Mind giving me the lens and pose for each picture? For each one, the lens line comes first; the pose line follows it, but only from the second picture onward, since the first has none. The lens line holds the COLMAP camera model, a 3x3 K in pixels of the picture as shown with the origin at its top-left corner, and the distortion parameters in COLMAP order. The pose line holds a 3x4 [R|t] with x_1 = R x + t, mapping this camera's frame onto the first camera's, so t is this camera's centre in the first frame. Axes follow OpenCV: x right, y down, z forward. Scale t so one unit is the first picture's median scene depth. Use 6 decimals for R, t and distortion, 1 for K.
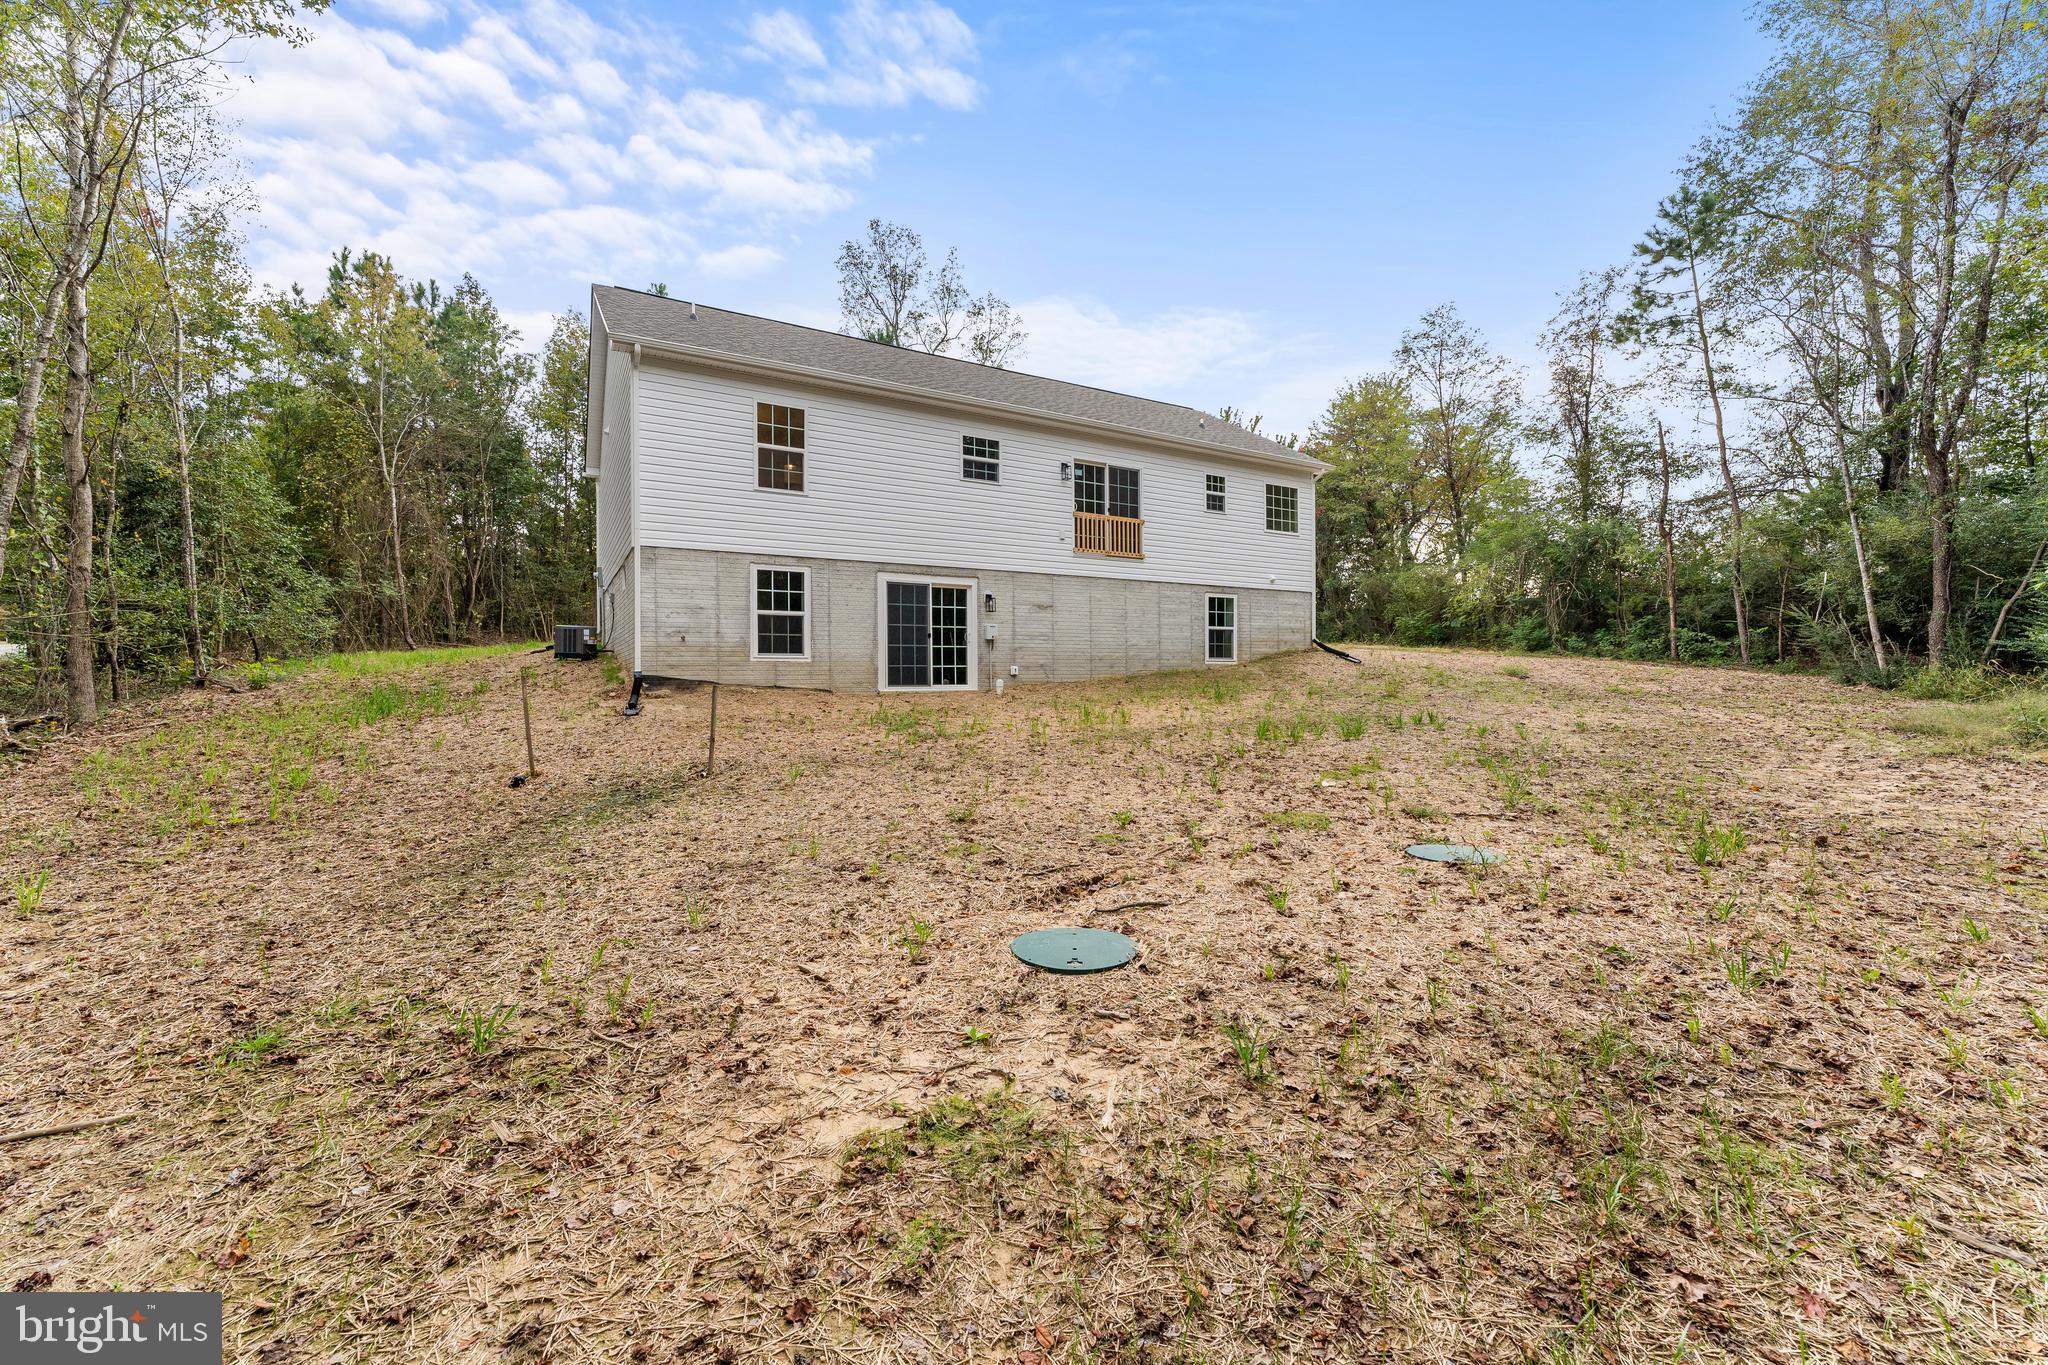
lens RADIAL K [[816.2, 0, 1026.7], [0, 816.2, 679.9], [0, 0, 1]] dist [0.002151, -0.000742]
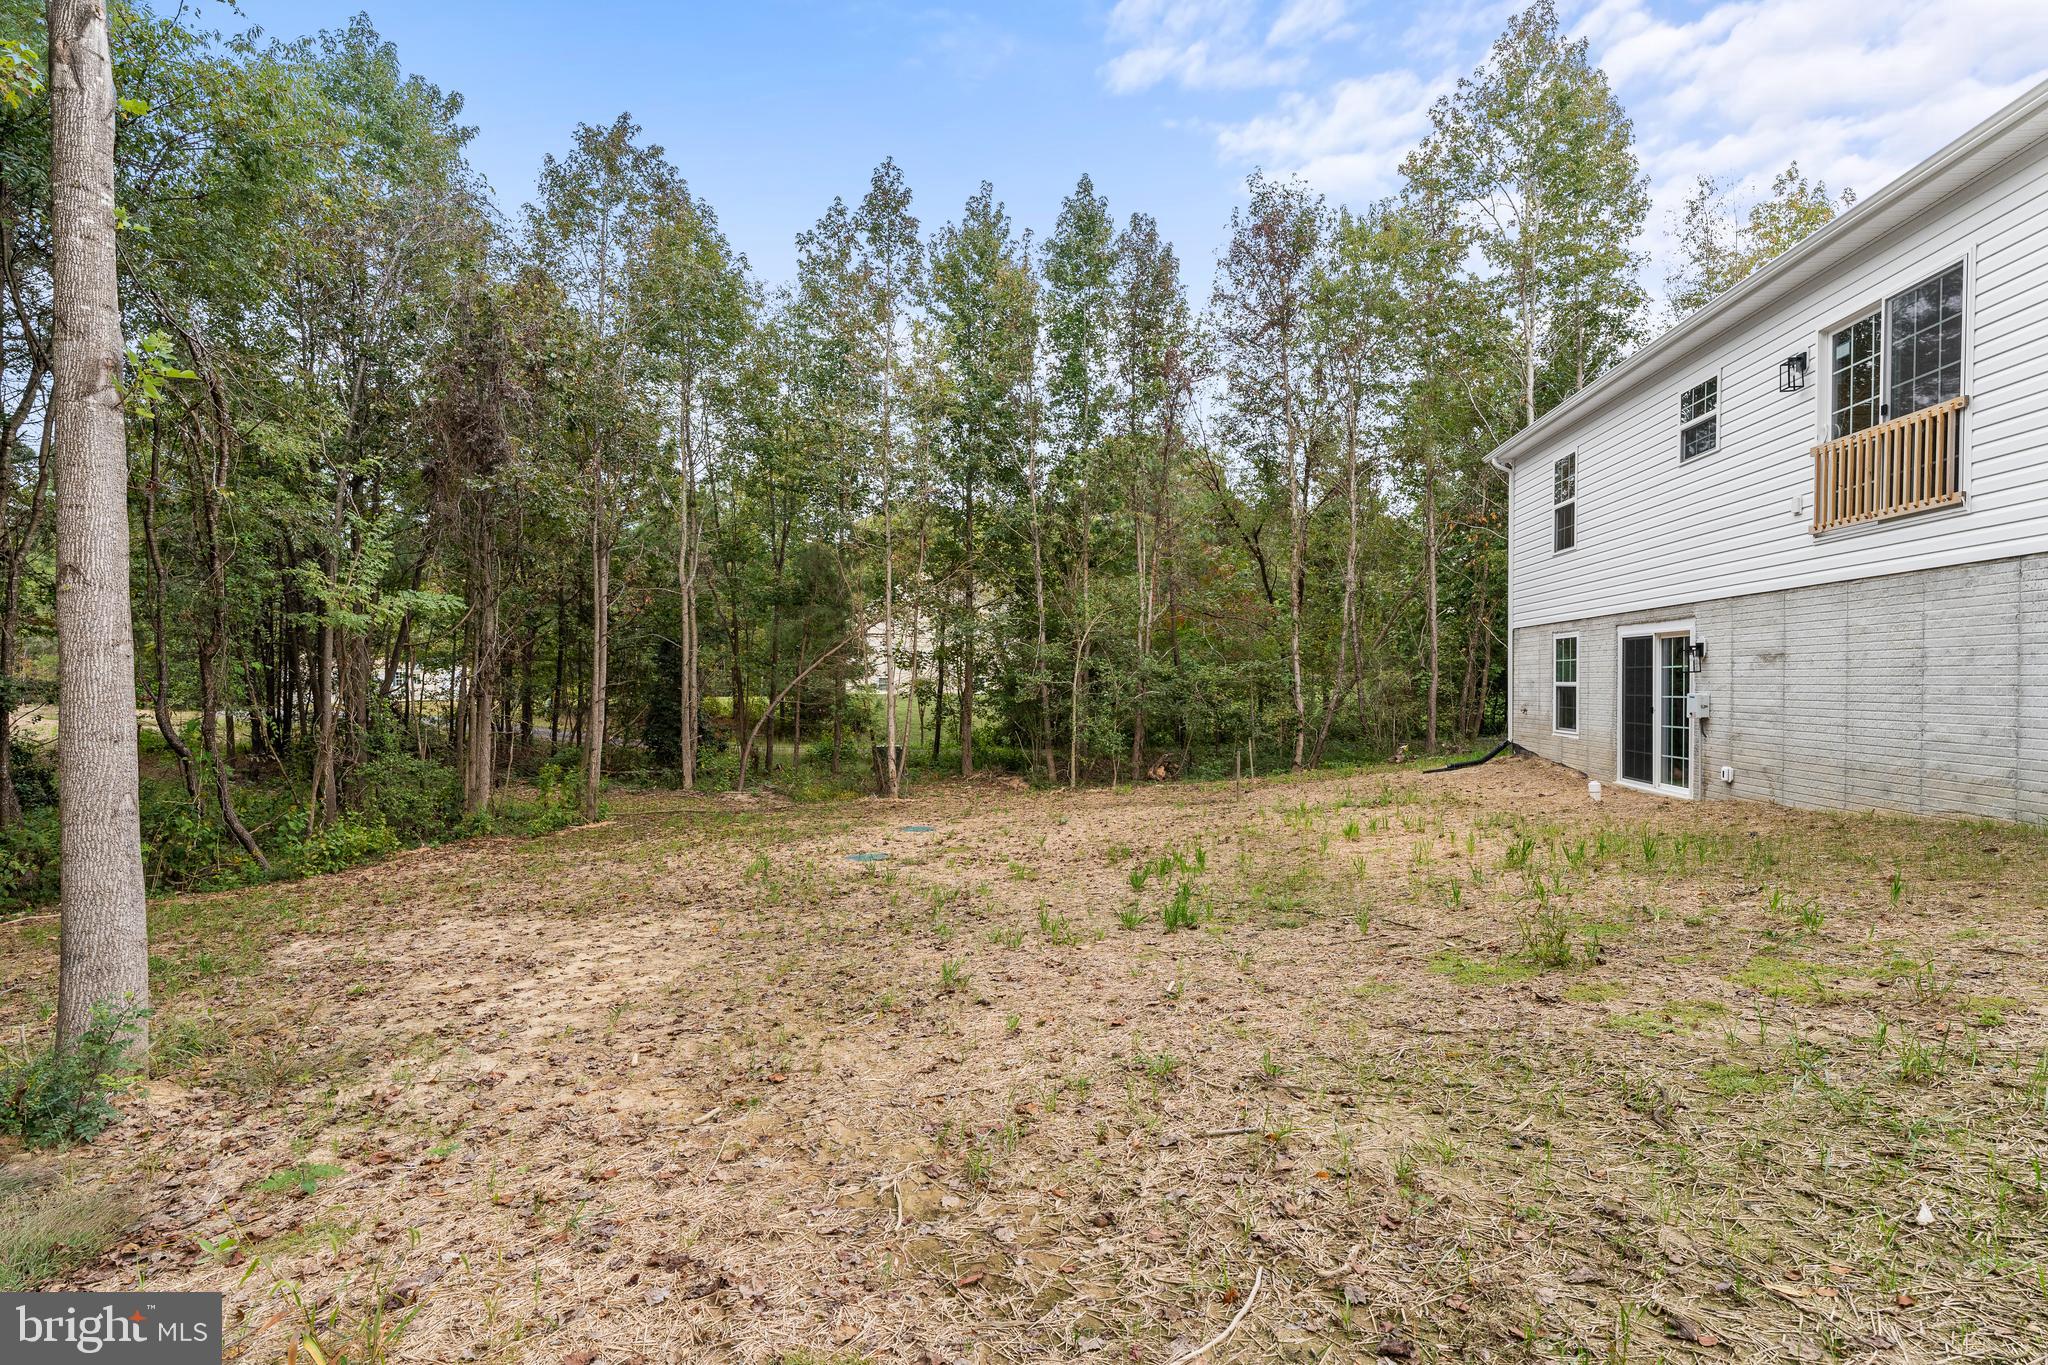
lens RADIAL K [[1010.1, 0, 1042.2], [0, 1010.1, 691.8], [0, 0, 1]] dist [-0.000915, -0.000317]
pose [[-0.593137, 0.014473, -0.804972, 0.787760], [0.000734, 0.999848, 0.017435, -0.077259], [0.805101, 0.009750, -0.593057, 0.991102]]
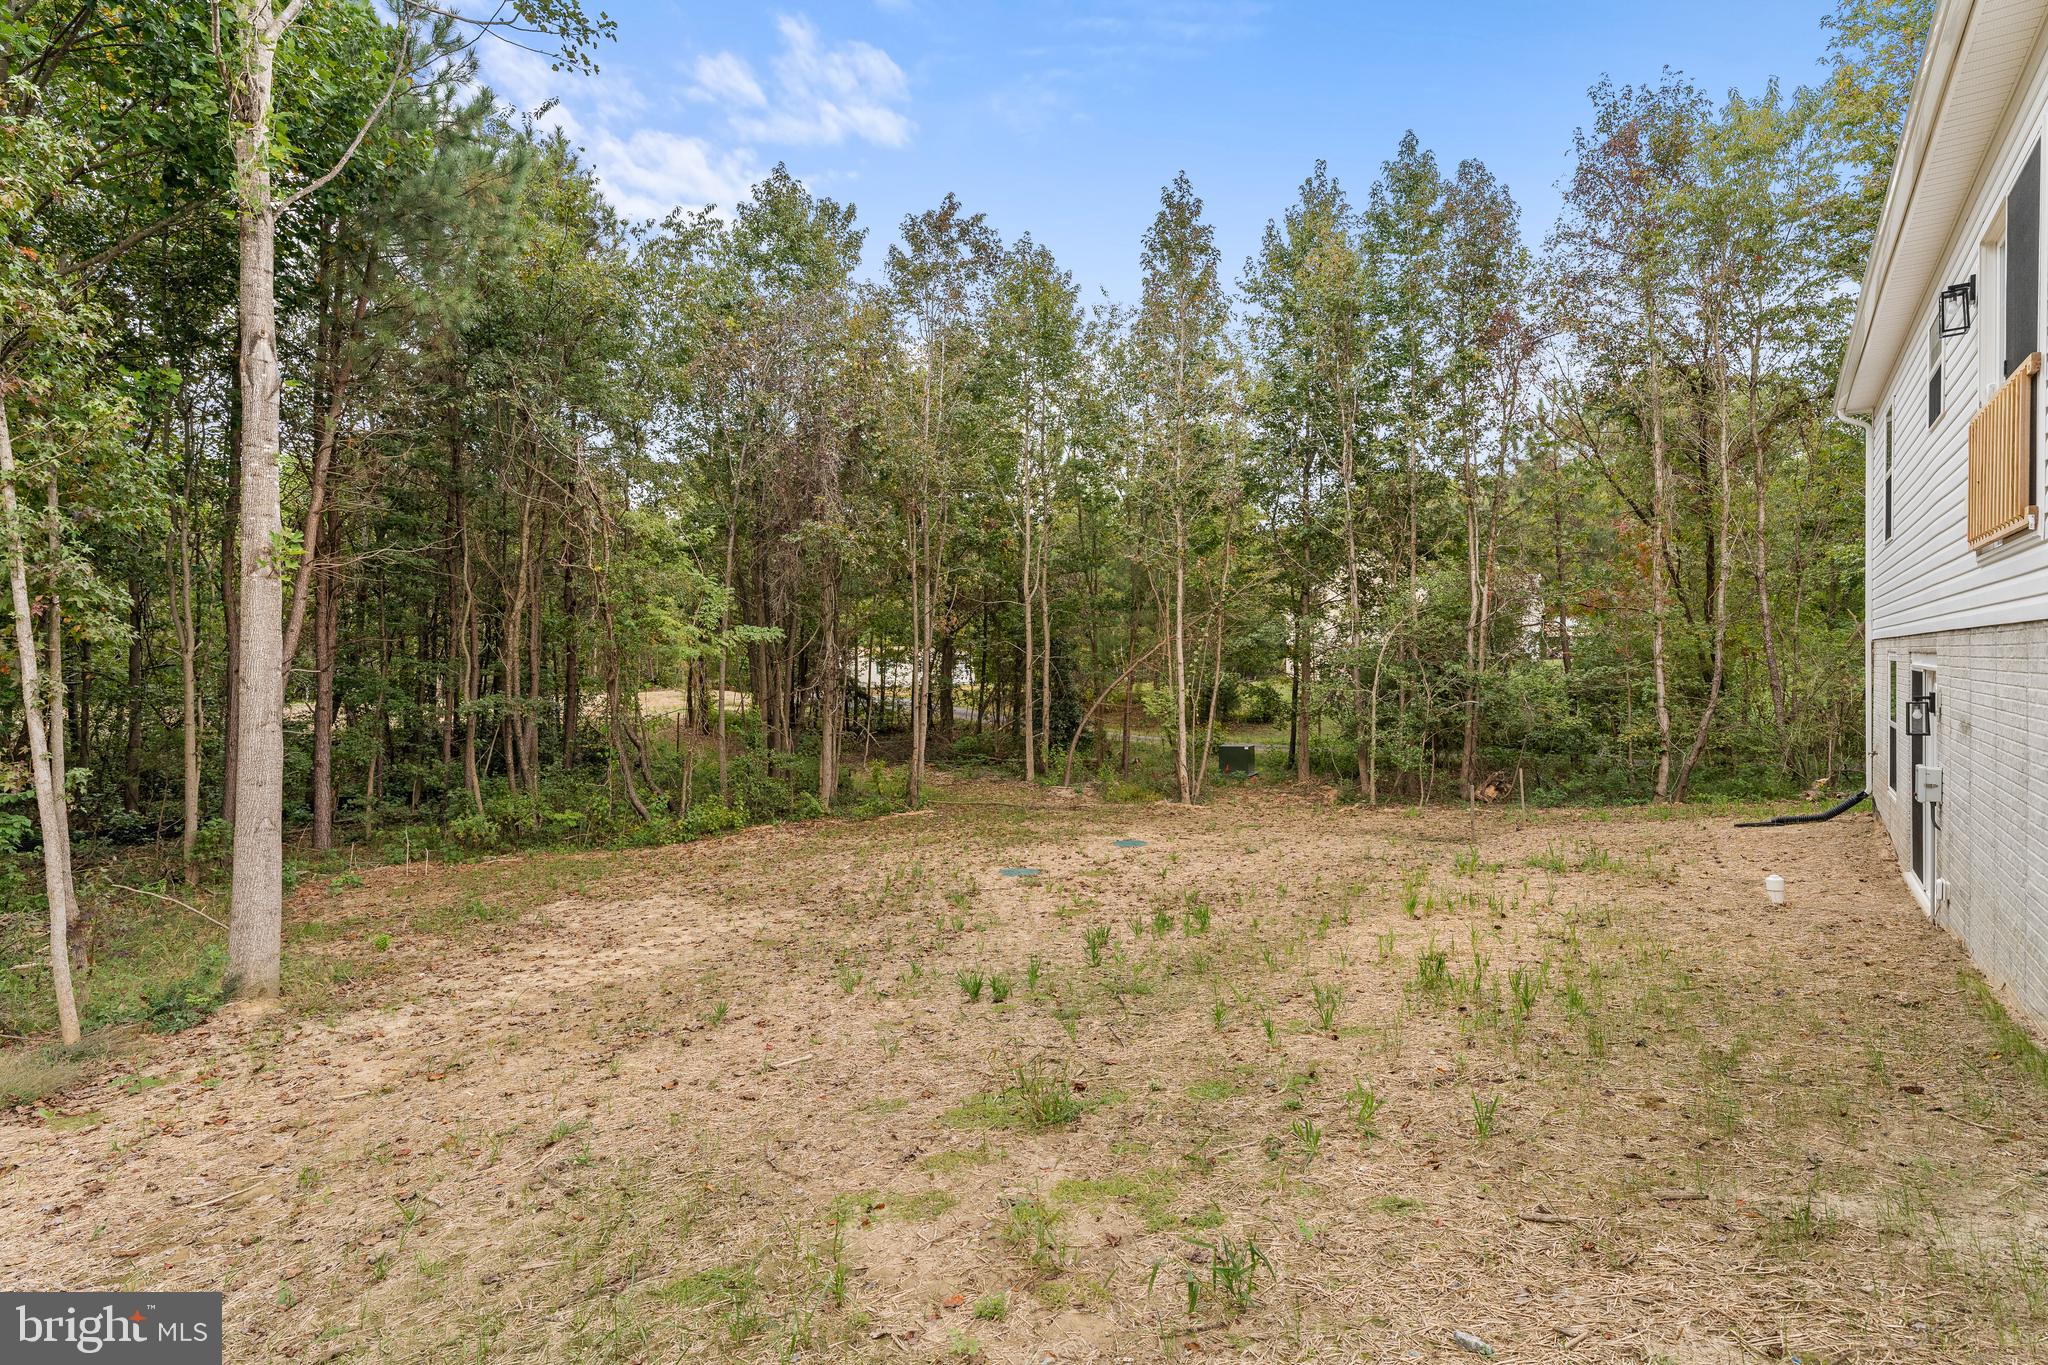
lens RADIAL K [[1010.1, 0, 1045.3], [0, 1010.1, 664.0], [0, 0, 1]] dist [-0.000915, -0.000317]
pose [[-0.913570, 0.014930, -0.406408, 0.536061], [0.010303, 0.999855, 0.013571, -0.123161], [0.406552, 0.008211, -0.913591, 1.210480]]
